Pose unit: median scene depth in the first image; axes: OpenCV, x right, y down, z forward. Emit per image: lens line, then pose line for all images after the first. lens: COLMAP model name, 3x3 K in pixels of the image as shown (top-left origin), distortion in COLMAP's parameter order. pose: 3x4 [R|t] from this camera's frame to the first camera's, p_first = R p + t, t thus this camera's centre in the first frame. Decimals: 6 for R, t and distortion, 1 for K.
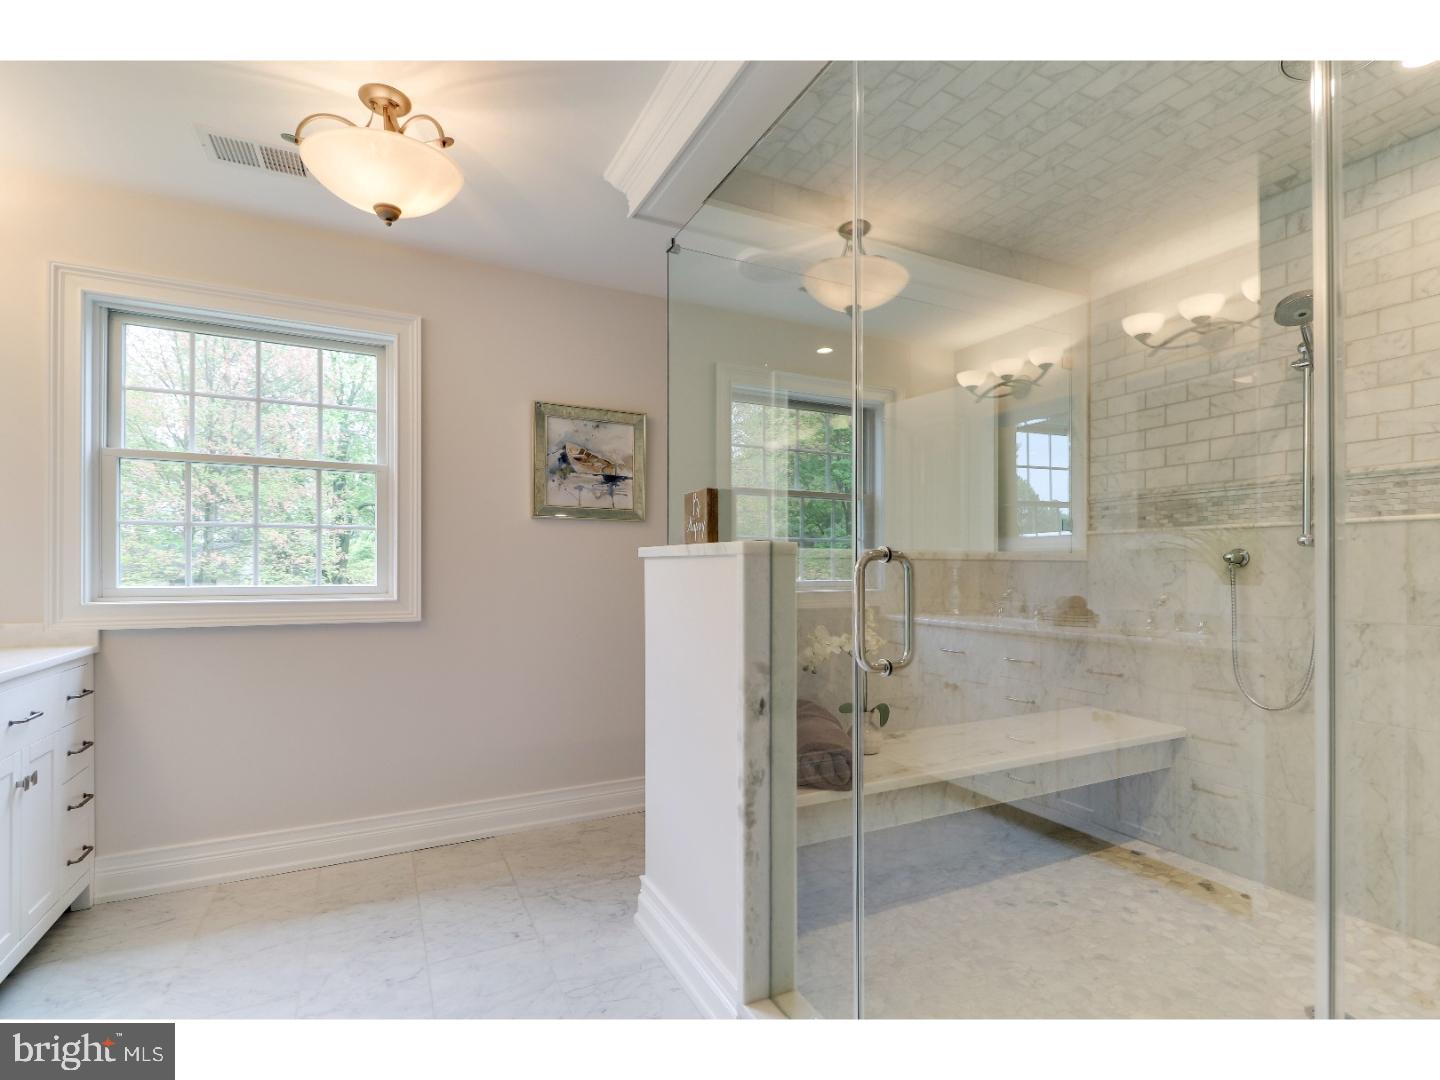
lens RADIAL K [[684.2, 0, 727.5], [0, 684.2, 549.0], [0, 0, 1]] dist [0.029918, -0.013051]
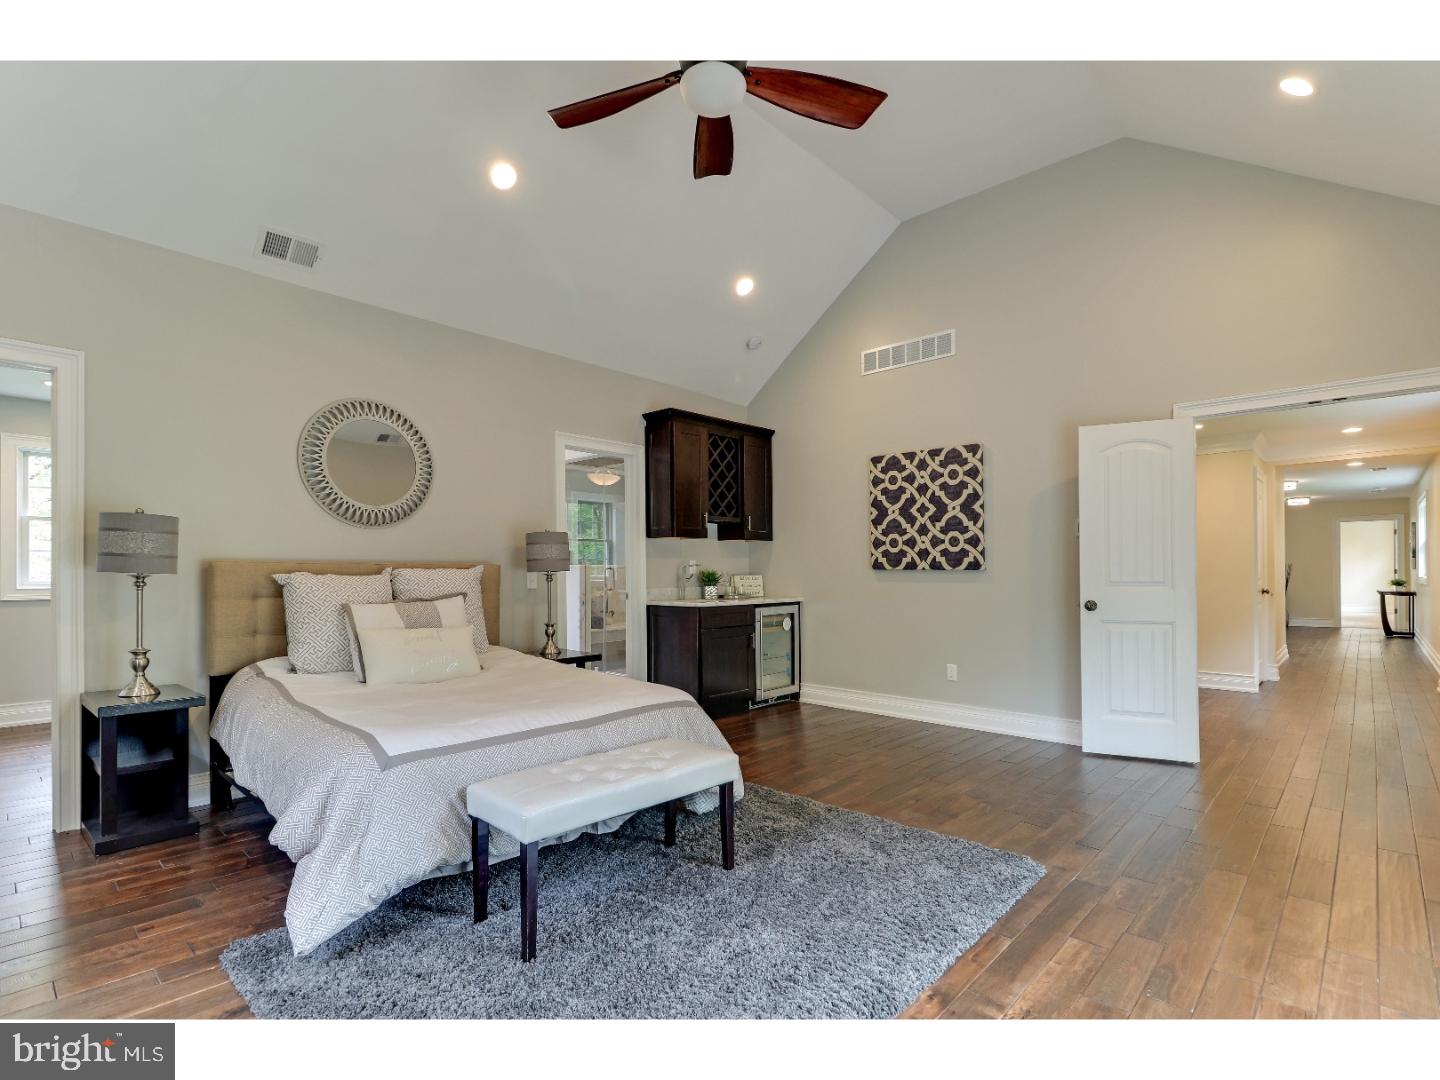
lens RADIAL K [[687.7, 0, 712.3], [0, 687.7, 560.7], [0, 0, 1]] dist [0.002635, 0.000552]
pose [[0.943853, 0.001068, 0.330365, -0.433250], [-0.004502, 0.999943, 0.009631, -0.062587], [-0.330336, -0.010577, 0.943804, -2.377802]]
